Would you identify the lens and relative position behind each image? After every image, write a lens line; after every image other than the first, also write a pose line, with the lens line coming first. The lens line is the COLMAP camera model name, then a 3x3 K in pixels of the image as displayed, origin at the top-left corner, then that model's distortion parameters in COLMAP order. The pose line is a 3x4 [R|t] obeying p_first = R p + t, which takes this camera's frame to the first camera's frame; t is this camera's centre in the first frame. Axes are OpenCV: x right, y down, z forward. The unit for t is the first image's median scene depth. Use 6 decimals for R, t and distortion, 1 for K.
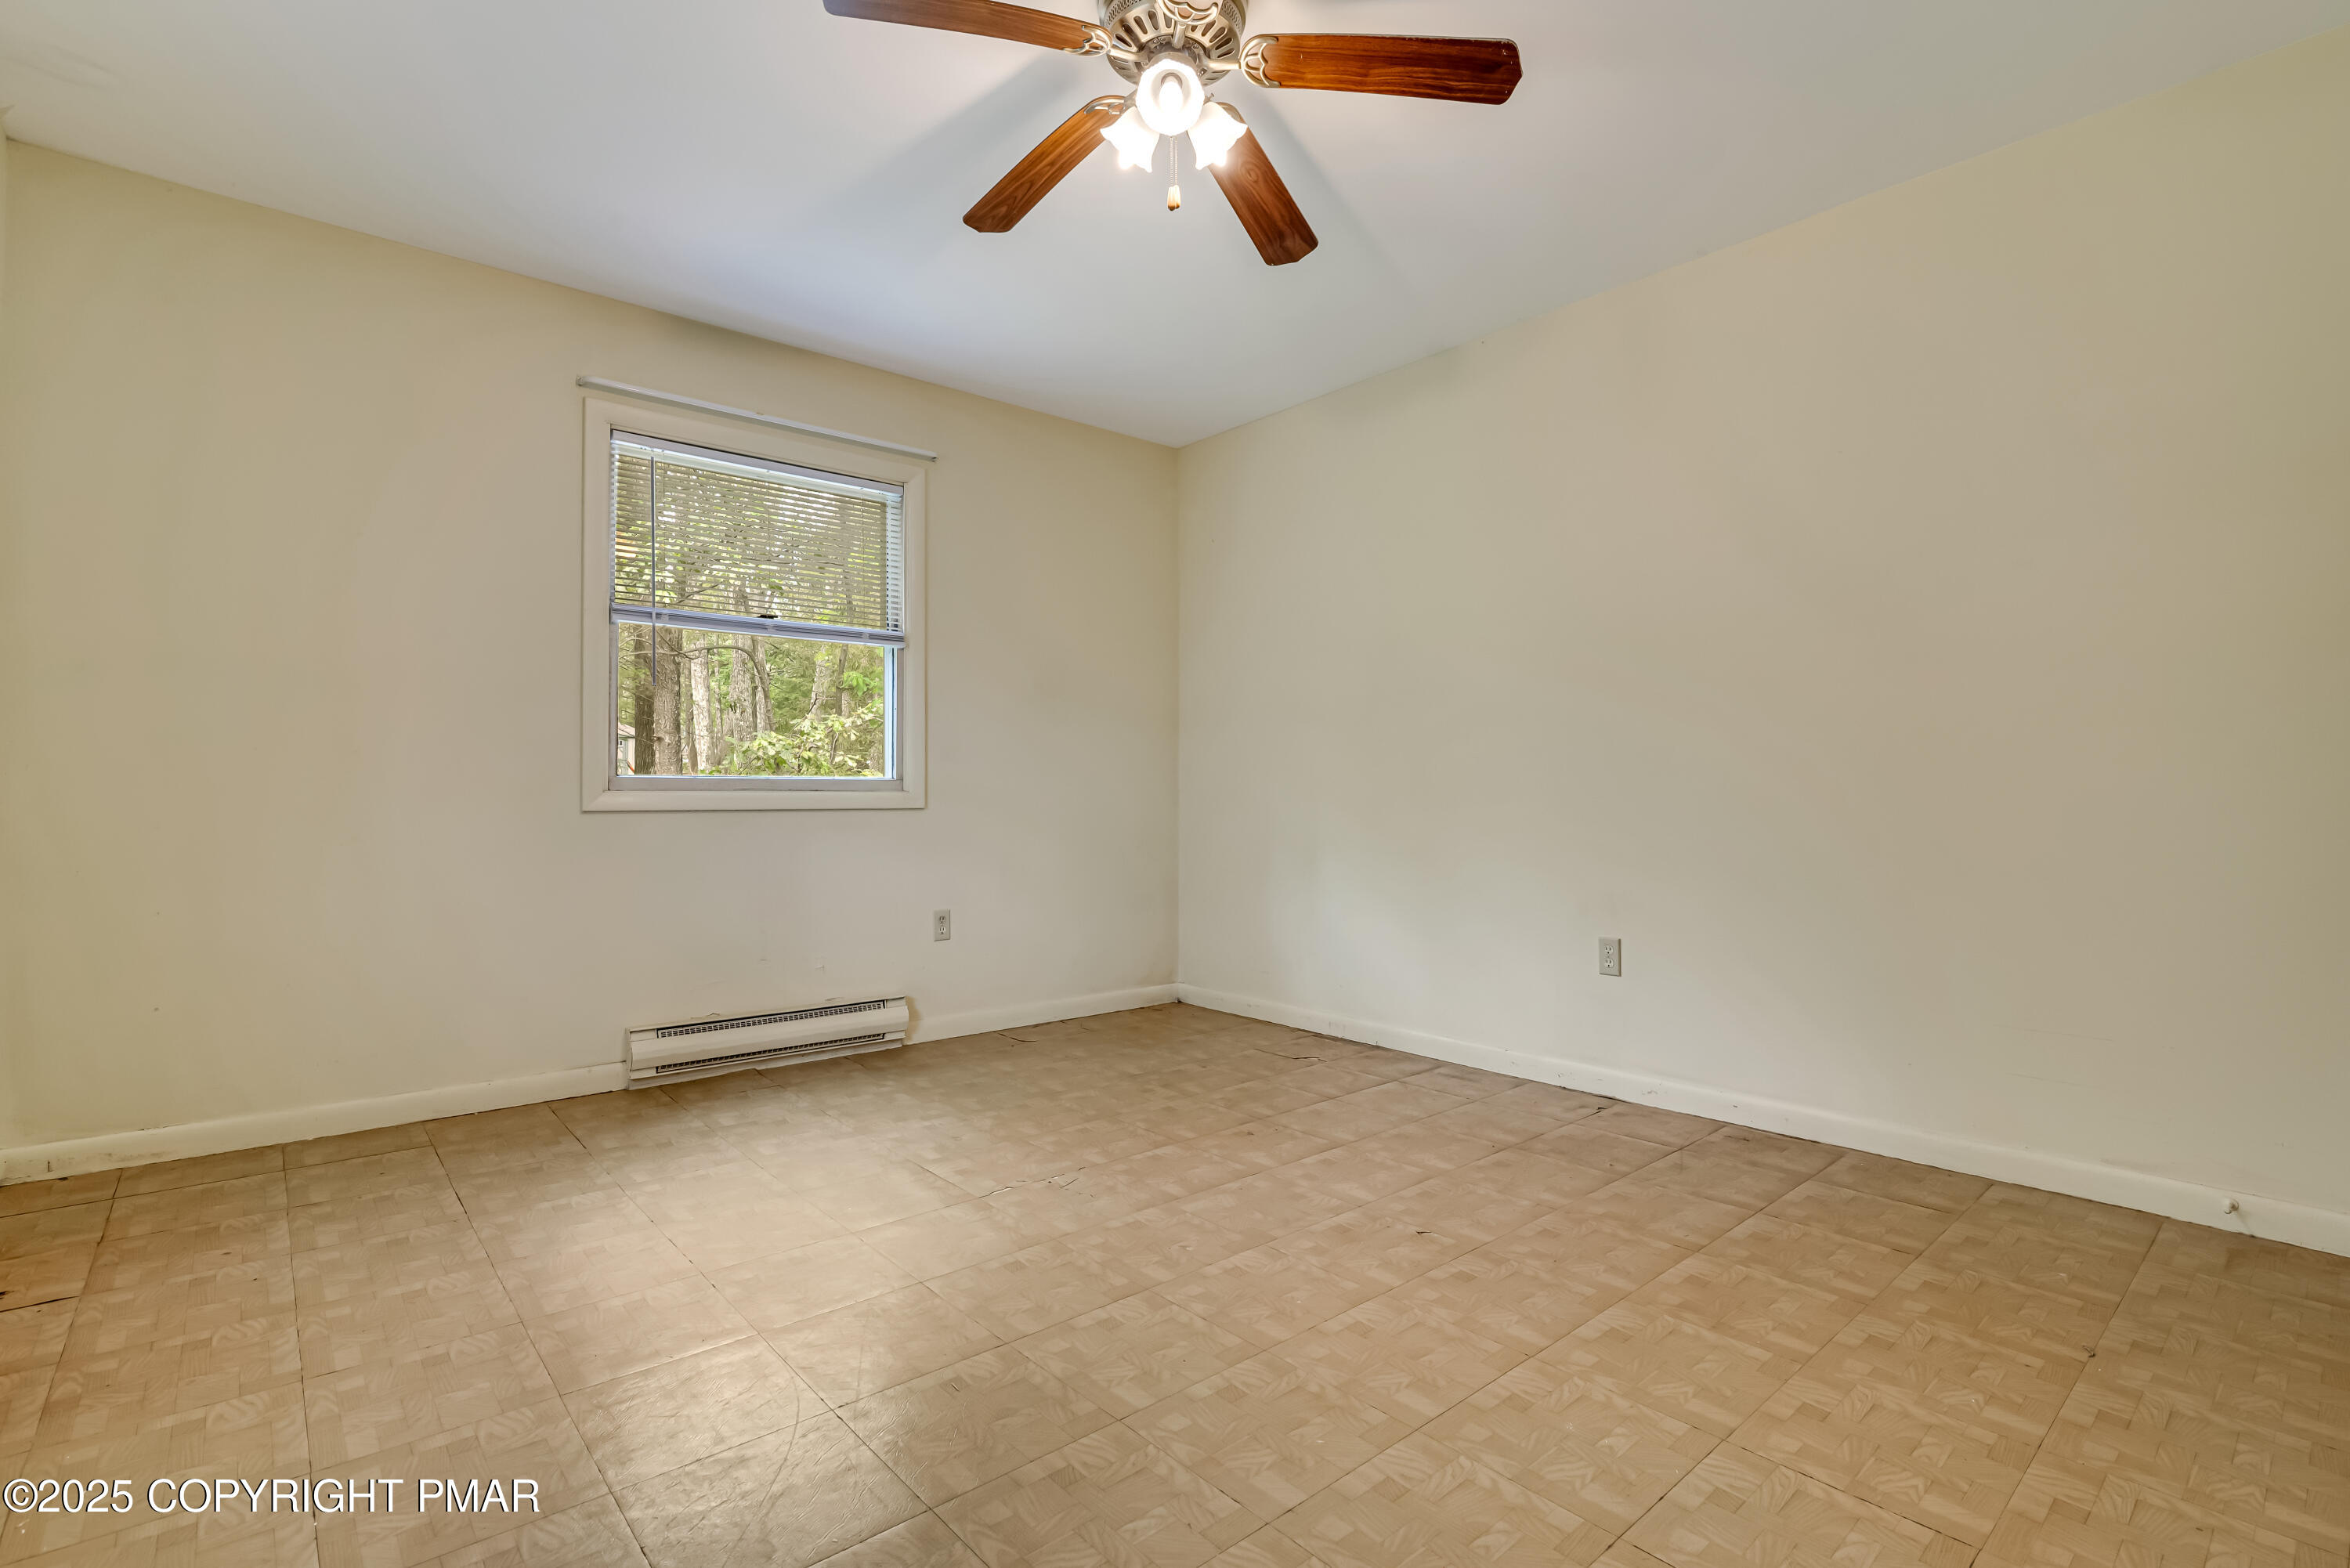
lens RADIAL K [[1079.0, 0, 1171.1], [0, 1079.0, 801.4], [0, 0, 1]] dist [-0.017794, -0.000222]
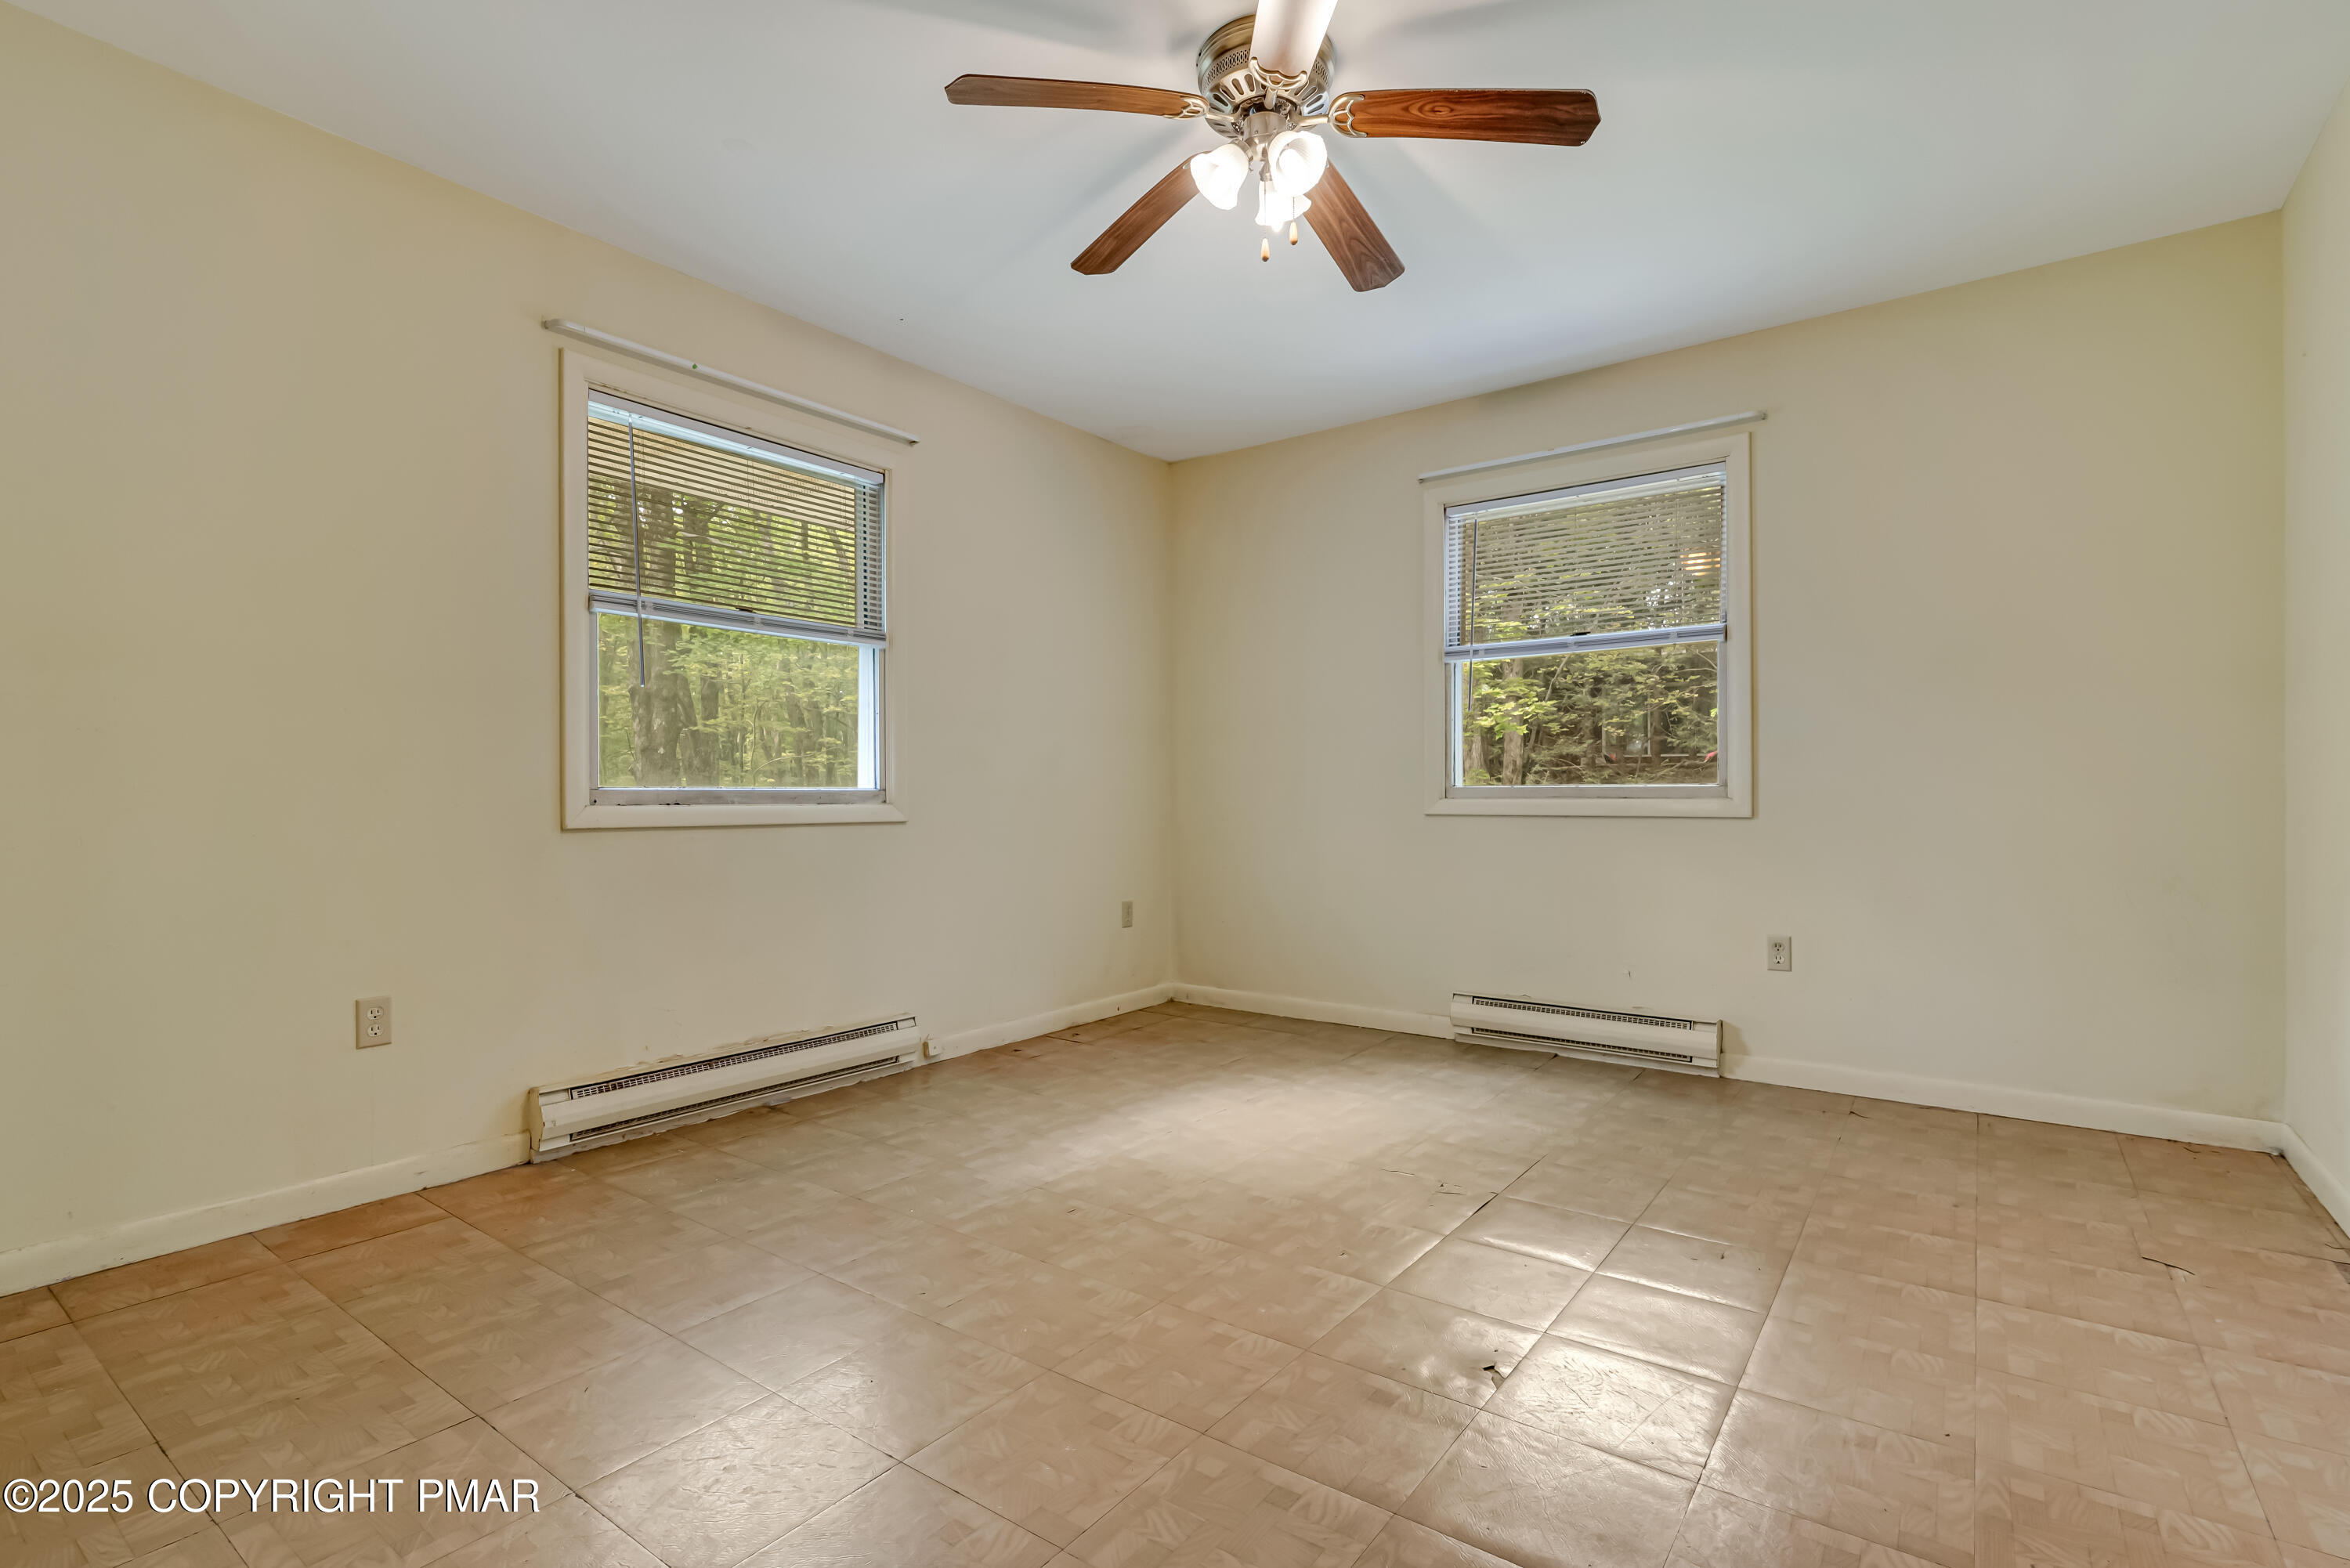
lens RADIAL K [[1079.0, 0, 1171.1], [0, 1079.0, 801.4], [0, 0, 1]] dist [-0.017794, -0.000222]
pose [[0.228940, 0.002781, -0.973437, 0.706633], [-0.007706, 0.999970, 0.001045, -0.005578], [0.973410, 0.007262, 0.228955, 0.451406]]
